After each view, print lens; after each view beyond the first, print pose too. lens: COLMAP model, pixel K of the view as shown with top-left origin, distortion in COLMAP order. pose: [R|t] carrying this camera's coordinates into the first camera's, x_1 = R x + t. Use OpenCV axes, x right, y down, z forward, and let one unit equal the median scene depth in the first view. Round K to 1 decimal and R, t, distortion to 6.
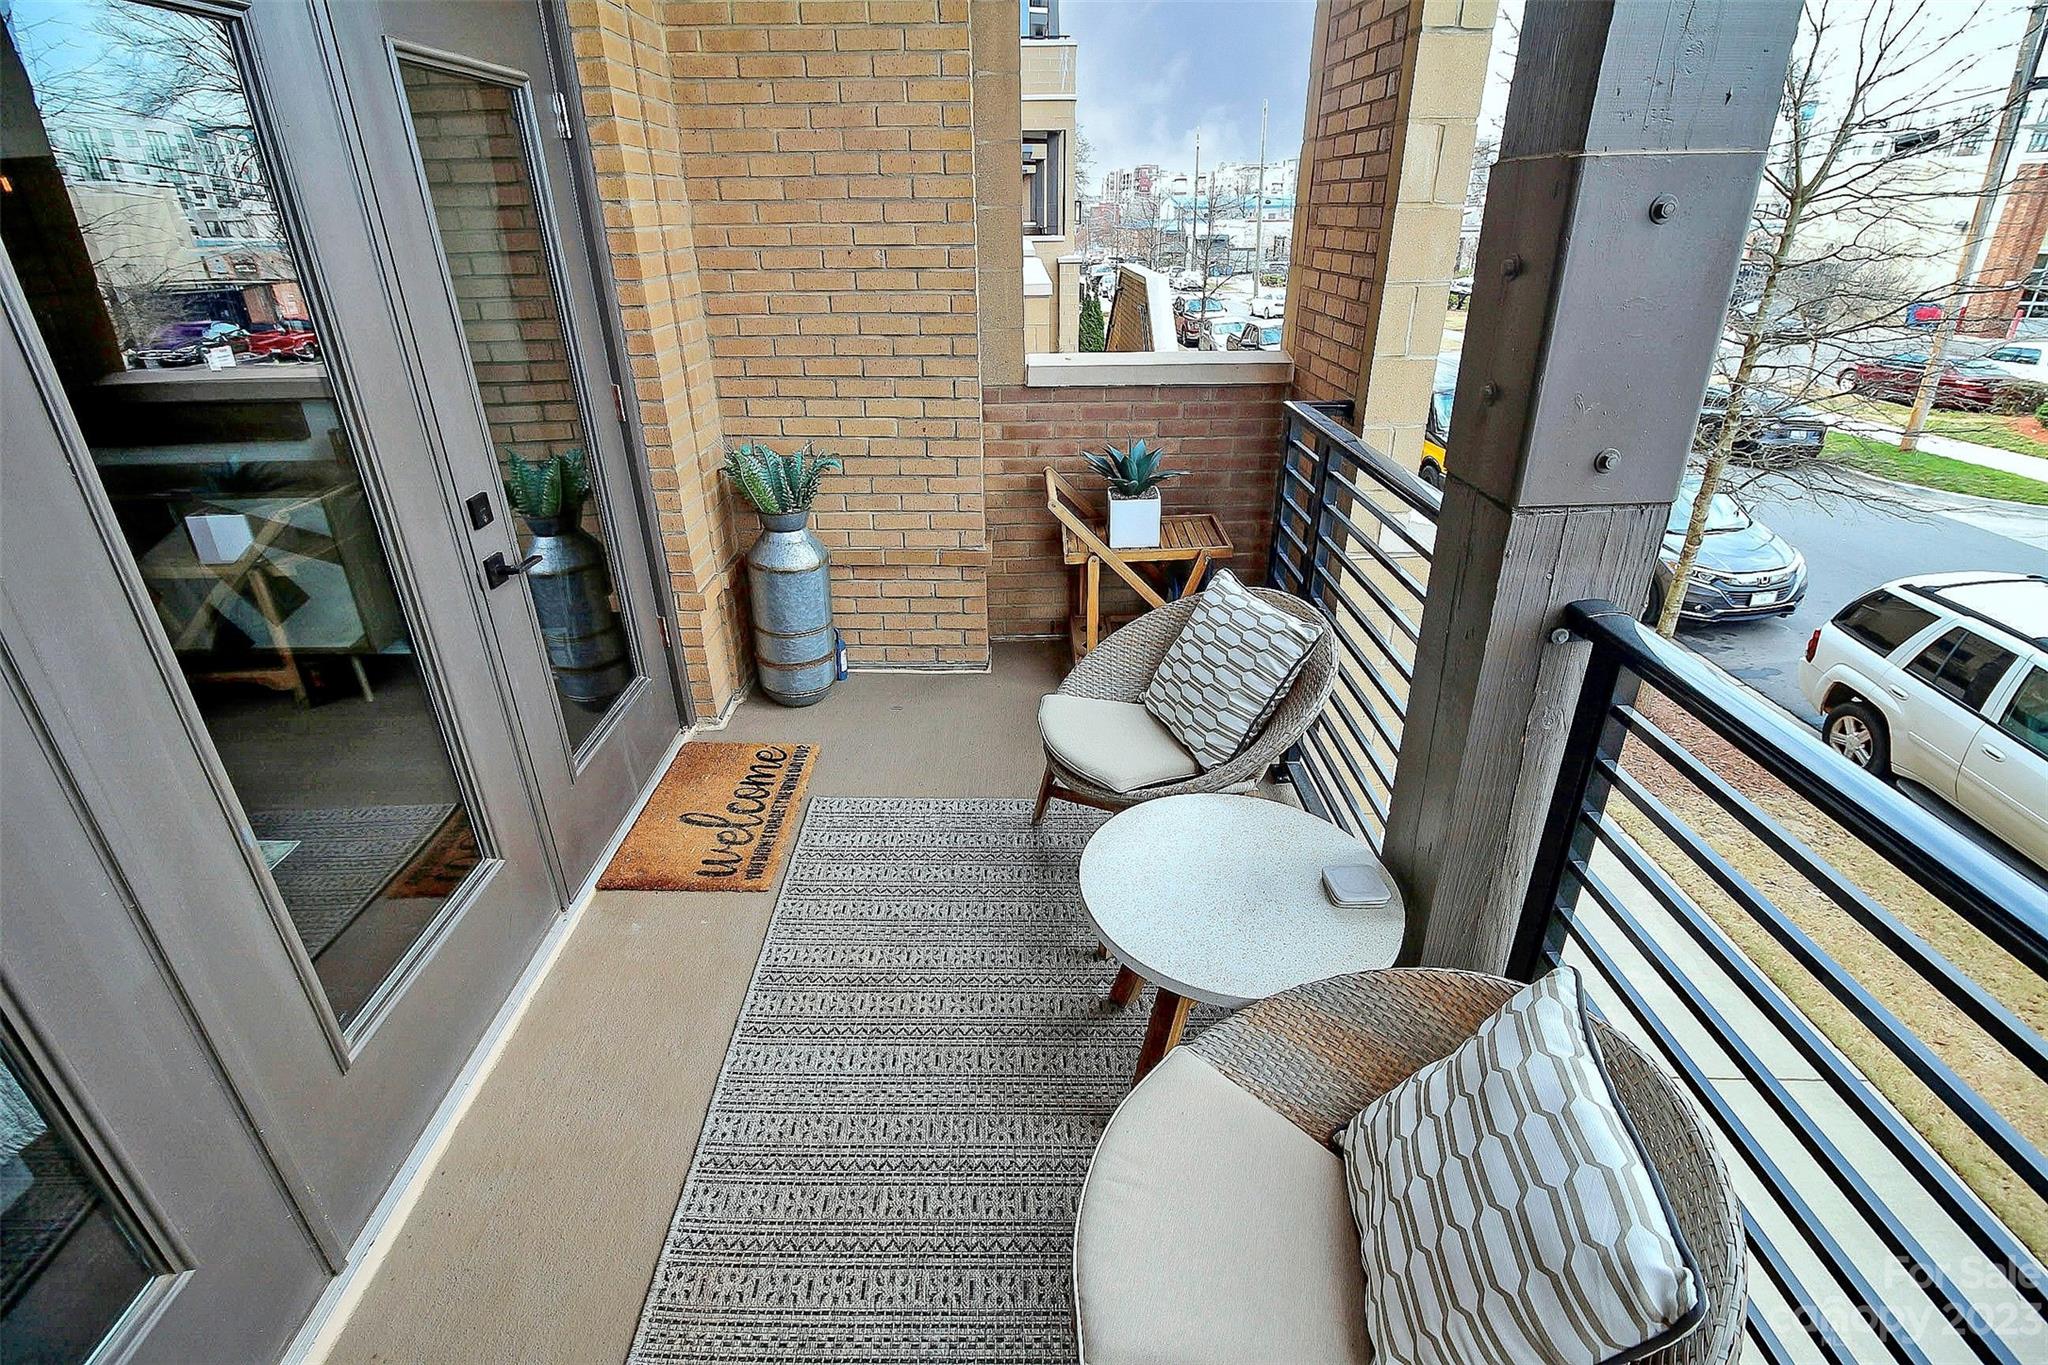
lens RADIAL K [[951.7, 0, 1025.0], [0, 951.7, 668.7], [0, 0, 1]] dist [0.001844, -0.015038]
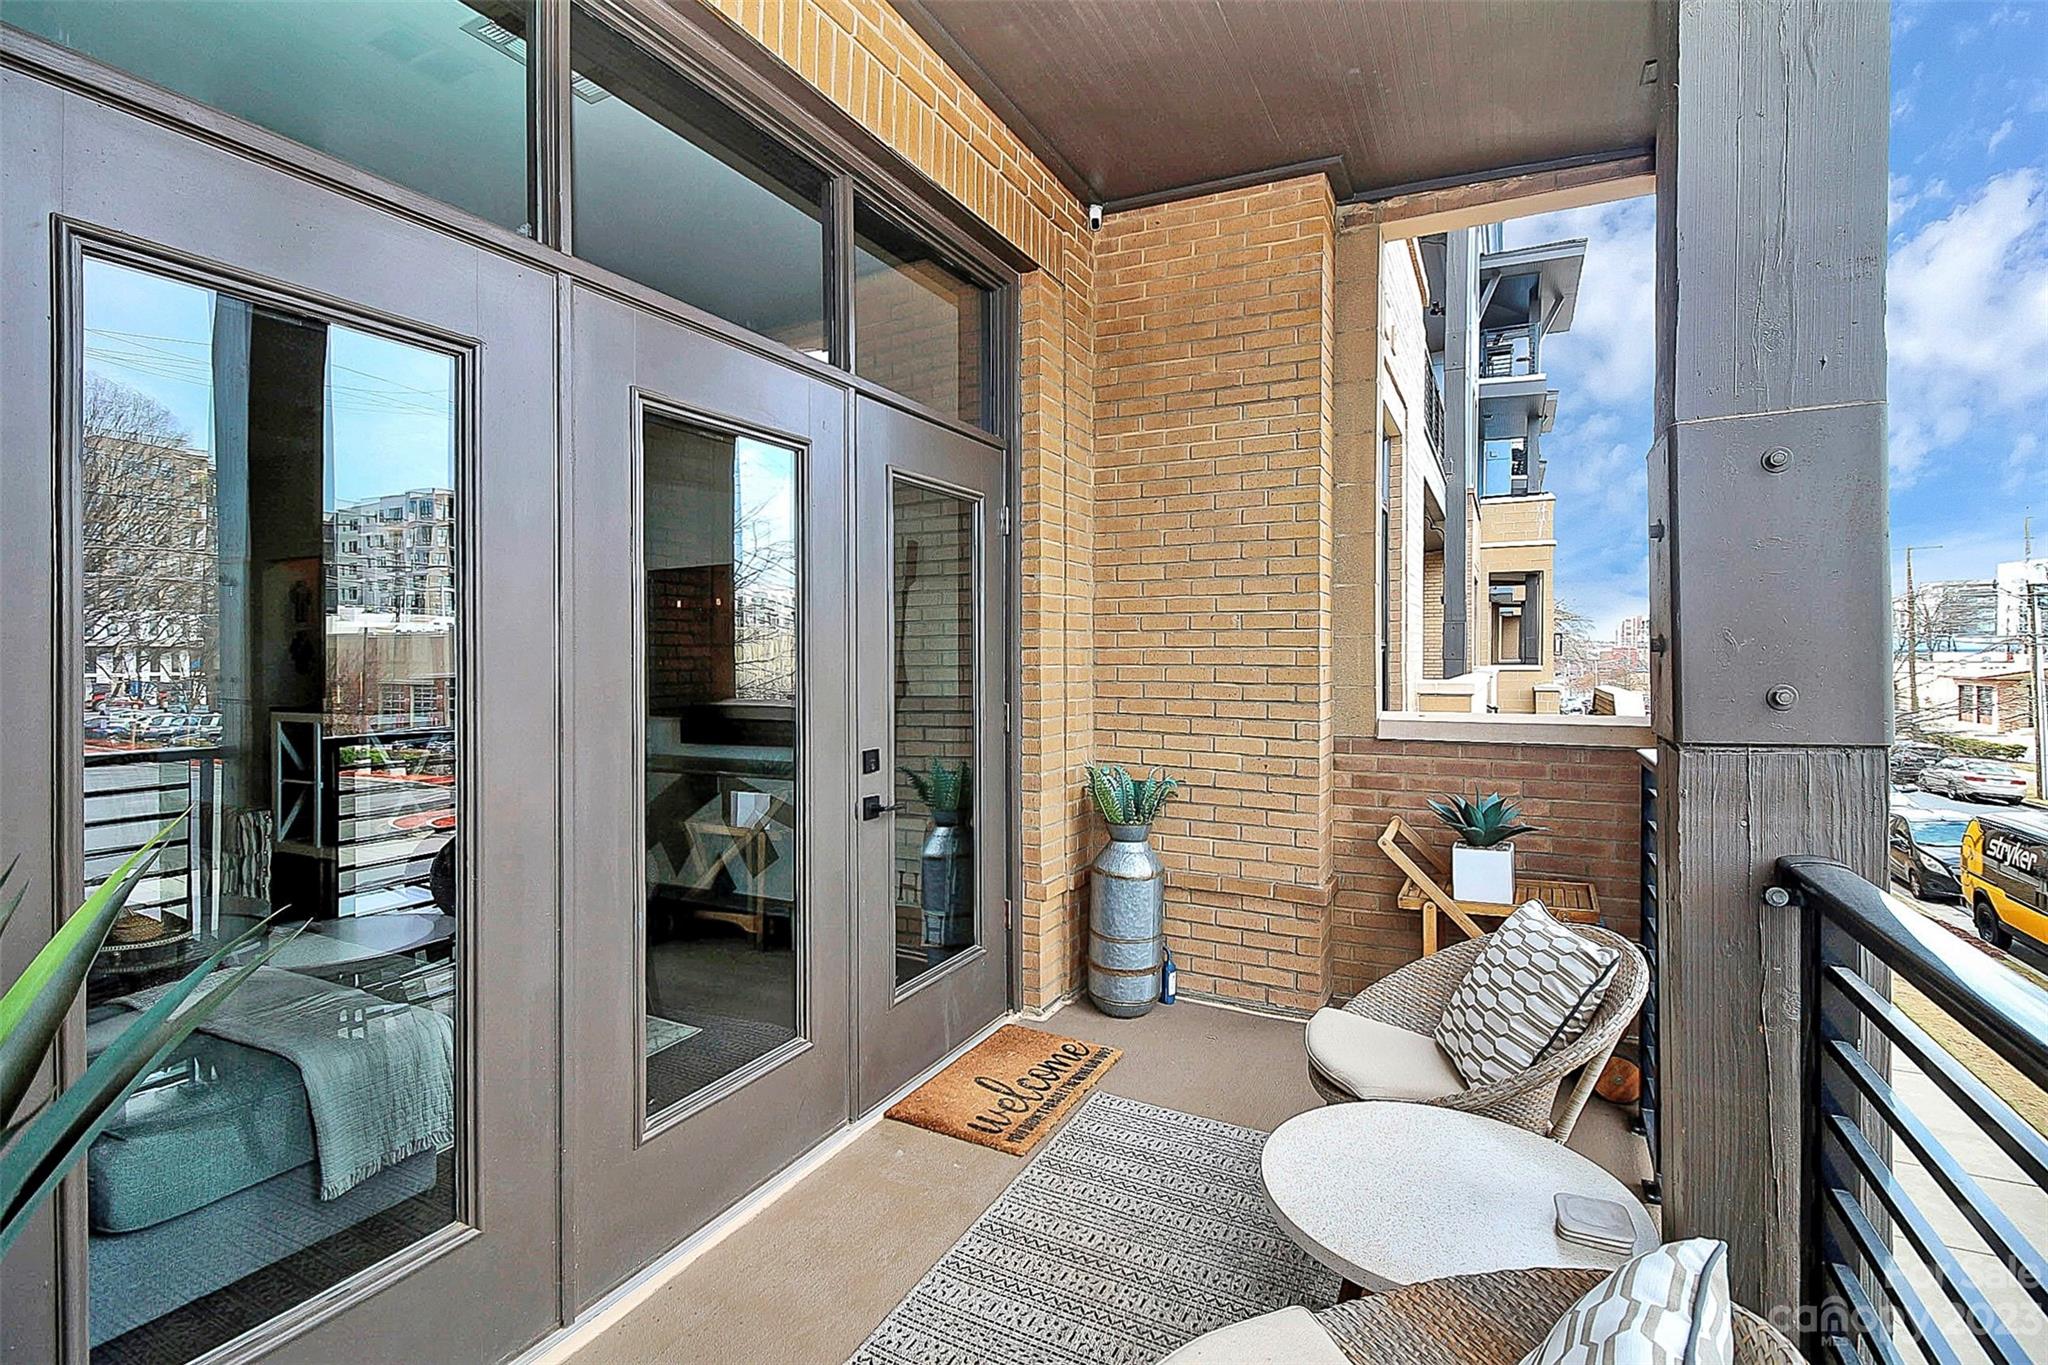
lens RADIAL K [[956.7, 0, 1029.4], [0, 956.7, 650.2], [0, 0, 1]] dist [0.004216, -0.014746]
pose [[0.890108, 0.004846, -0.455725, 0.171621], [-0.202652, 0.899860, -0.386243, 0.119939], [0.408217, 0.436151, 0.801955, -0.045876]]
